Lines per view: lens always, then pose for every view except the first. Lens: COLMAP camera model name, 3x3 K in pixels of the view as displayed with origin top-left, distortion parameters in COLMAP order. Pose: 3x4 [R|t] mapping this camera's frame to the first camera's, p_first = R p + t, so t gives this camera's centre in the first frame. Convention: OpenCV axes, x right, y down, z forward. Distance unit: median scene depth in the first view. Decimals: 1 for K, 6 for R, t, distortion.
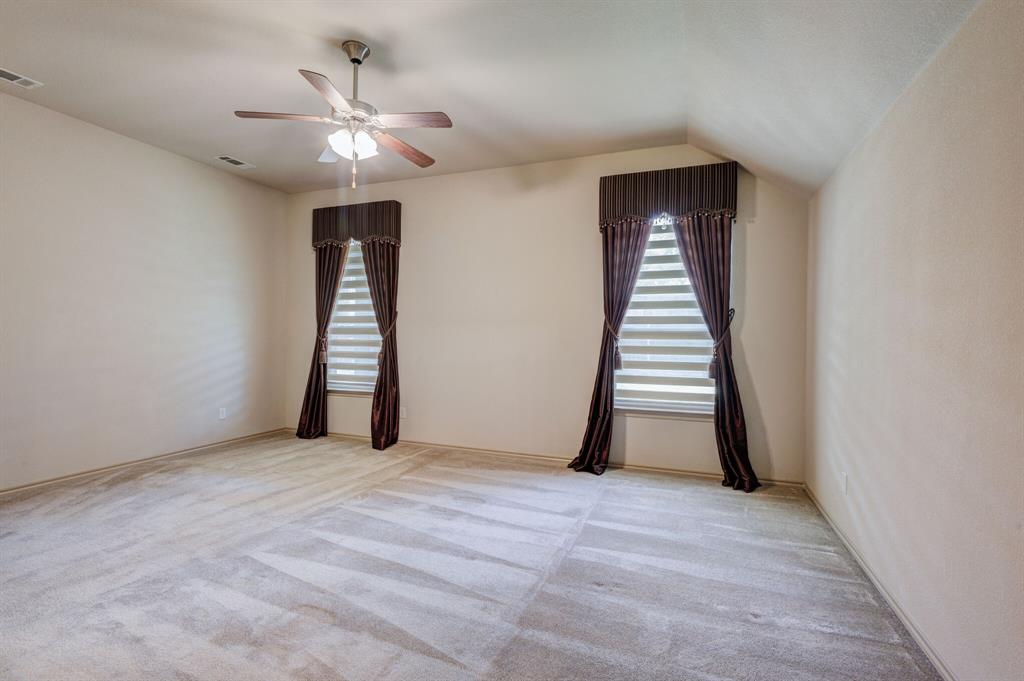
lens RADIAL K [[468.6, 0, 512.6], [0, 468.6, 339.1], [0, 0, 1]] dist [0.002807, 0.000074]
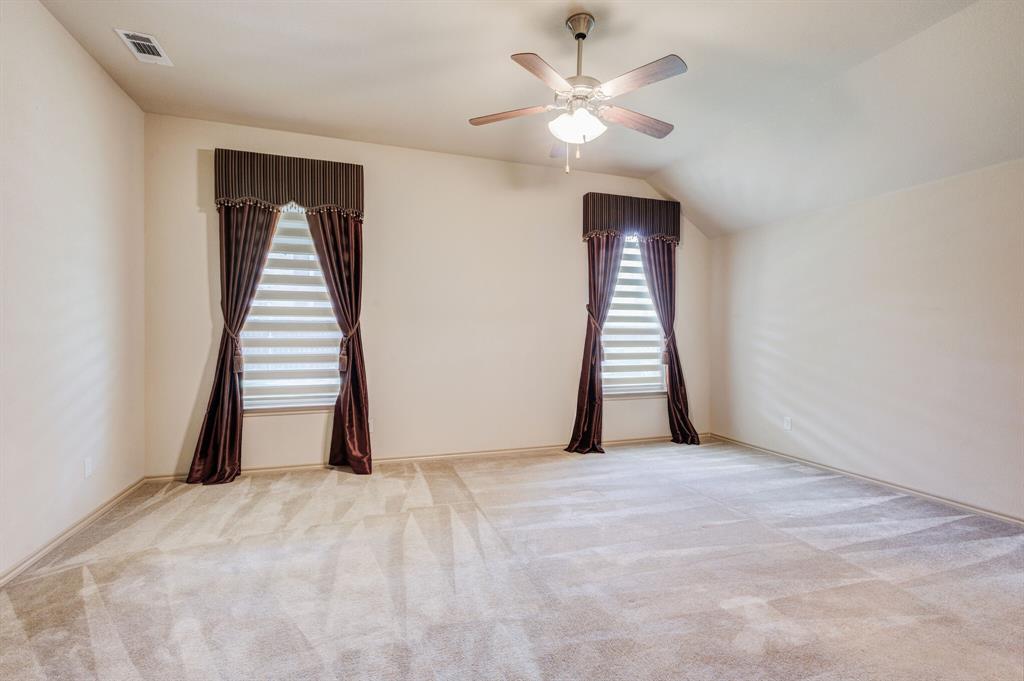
lens RADIAL K [[470.4, 0, 511.3], [0, 470.4, 339.2], [0, 0, 1]] dist [0.001212, -0.000393]
pose [[0.765790, -0.013075, 0.642957, -0.702592], [0.006267, 0.999898, 0.012870, -0.006032], [-0.643060, -0.005826, 0.765794, 0.252567]]
